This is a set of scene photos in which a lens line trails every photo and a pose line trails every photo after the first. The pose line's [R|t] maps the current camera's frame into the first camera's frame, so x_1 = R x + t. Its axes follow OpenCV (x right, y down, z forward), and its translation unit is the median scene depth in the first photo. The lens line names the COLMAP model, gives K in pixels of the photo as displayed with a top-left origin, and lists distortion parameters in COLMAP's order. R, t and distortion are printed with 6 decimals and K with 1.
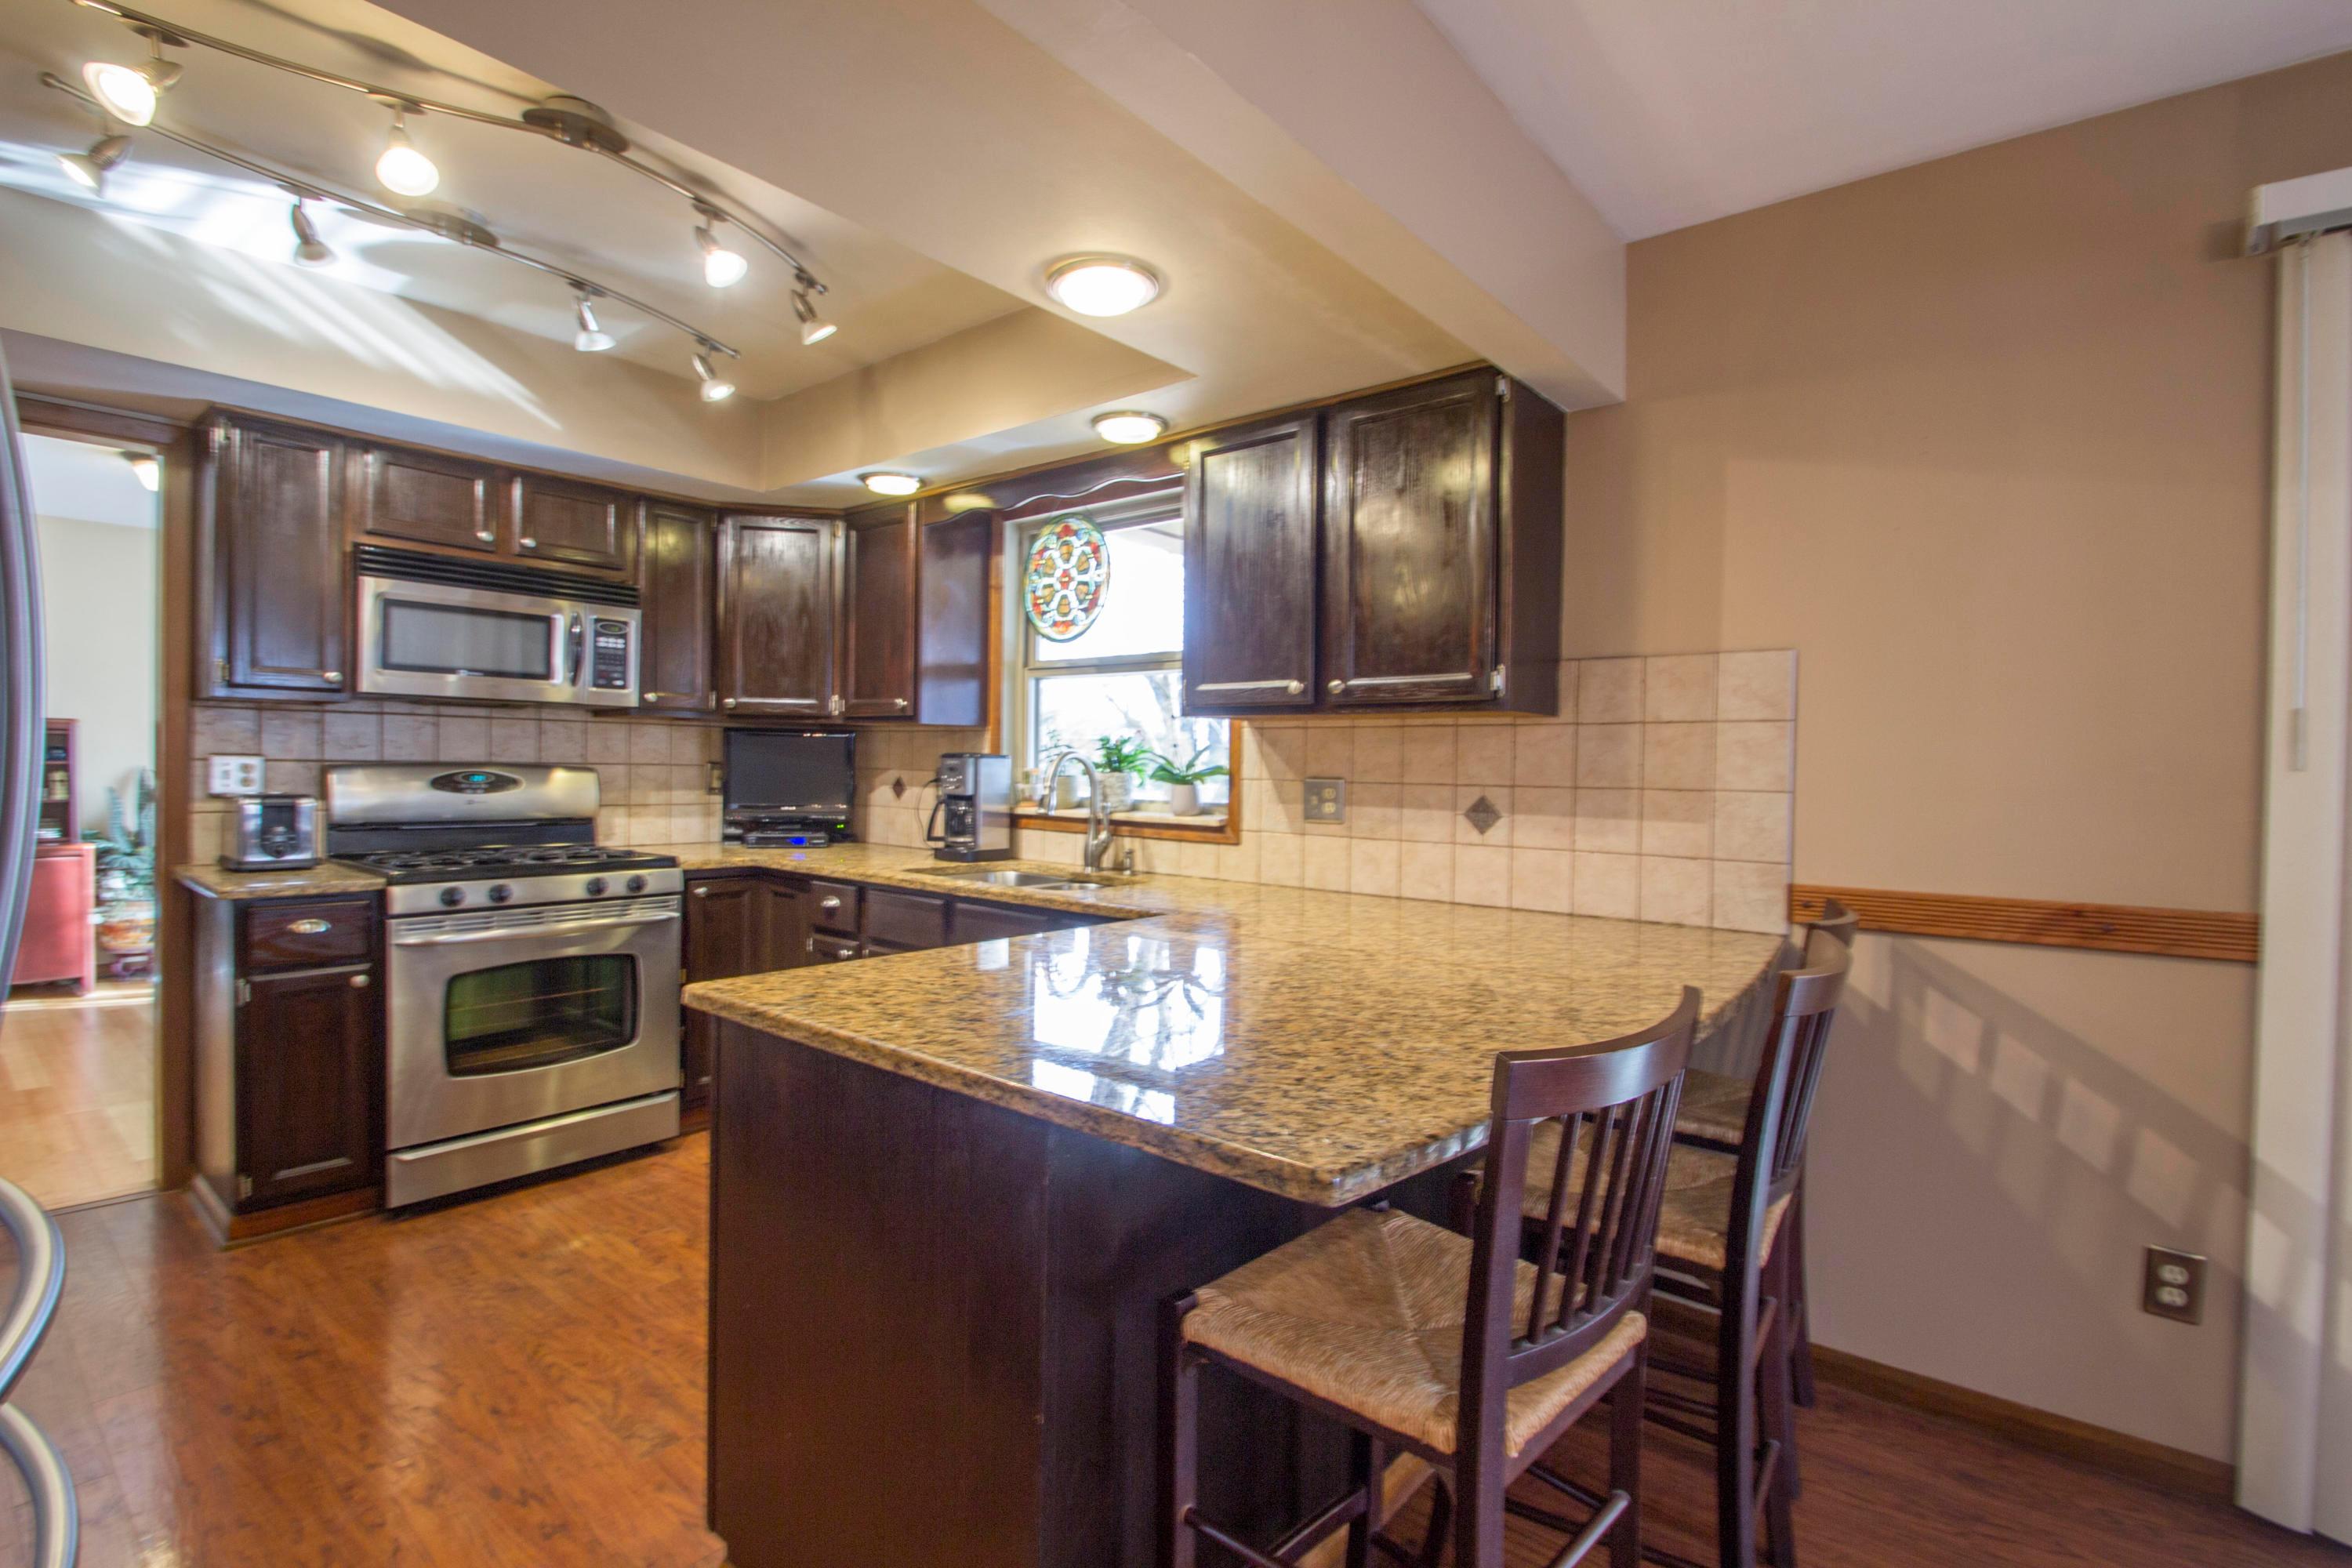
lens RADIAL K [[1082.5, 0, 1176.0], [0, 1082.5, 784.0], [0, 0, 1]] dist [-0.001854, -0.000289]
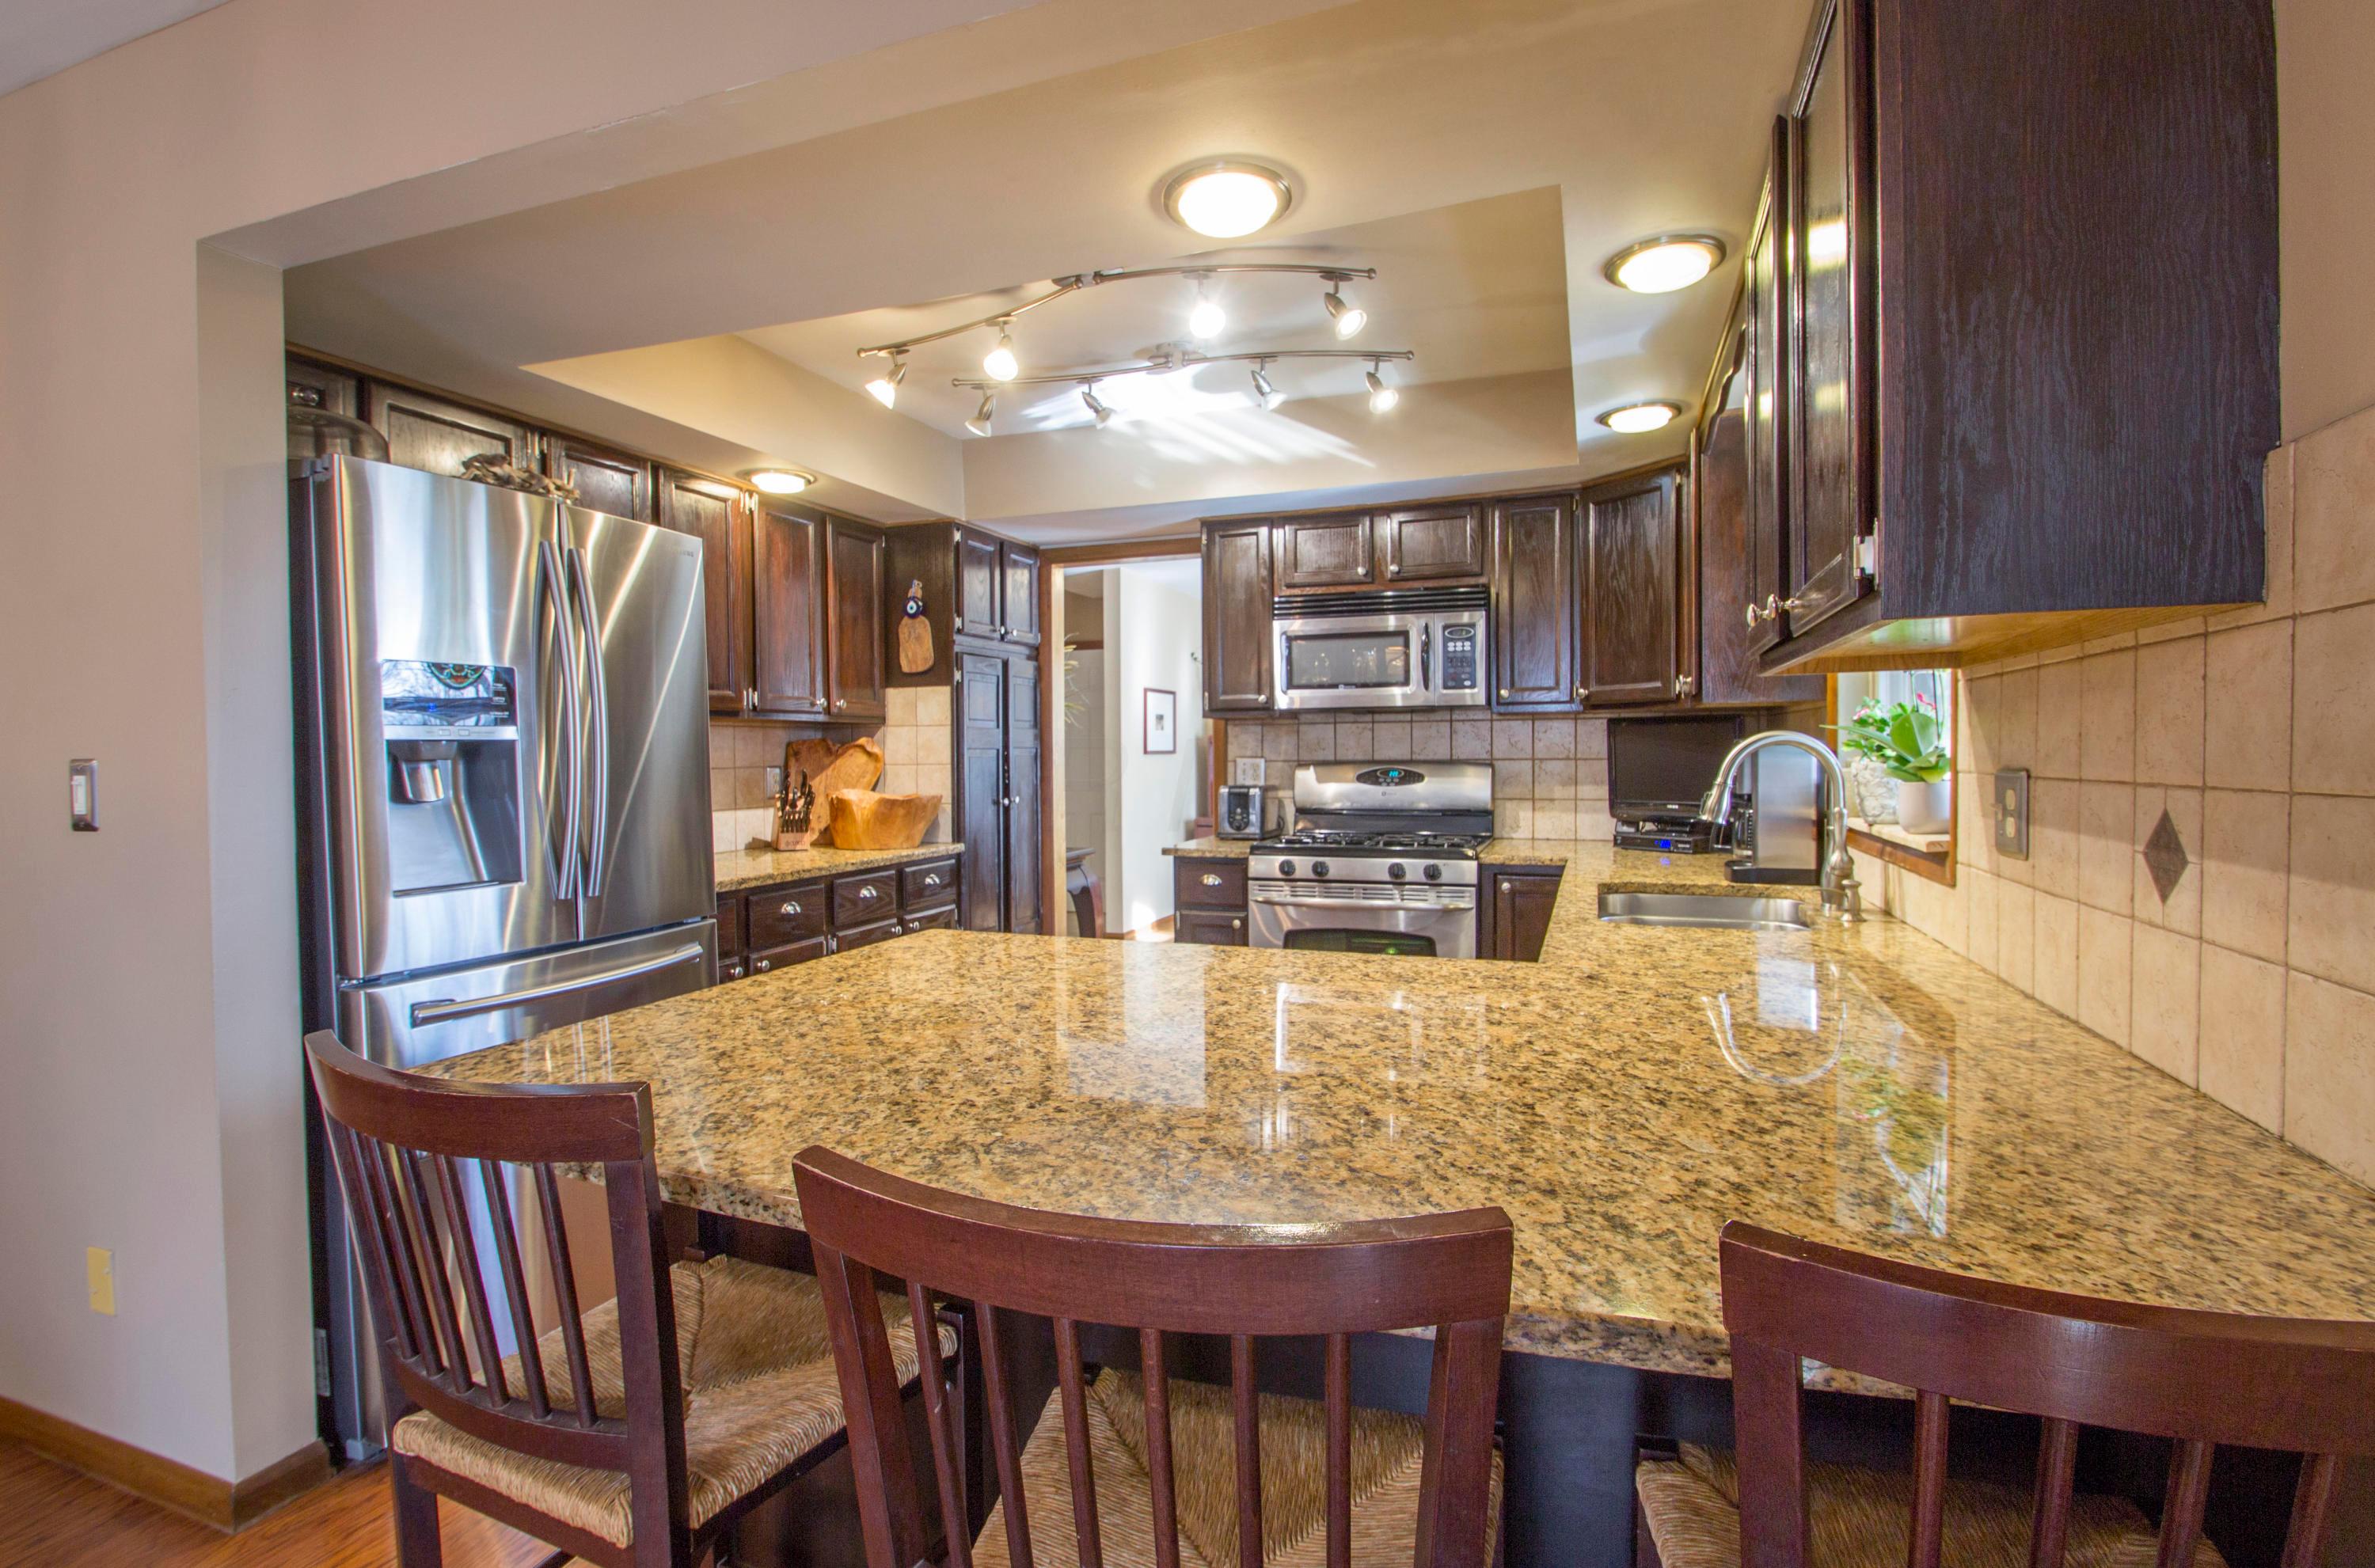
lens RADIAL K [[1125.7, 0, 1187.5], [0, 1125.7, 784.0], [0, 0, 1]] dist [-0.000293, -0.000195]
pose [[0.327305, 0.006684, -0.944895, 0.458290], [-0.003165, 0.999977, 0.005977, -0.000501], [0.944913, 0.001034, 0.327319, 0.400606]]
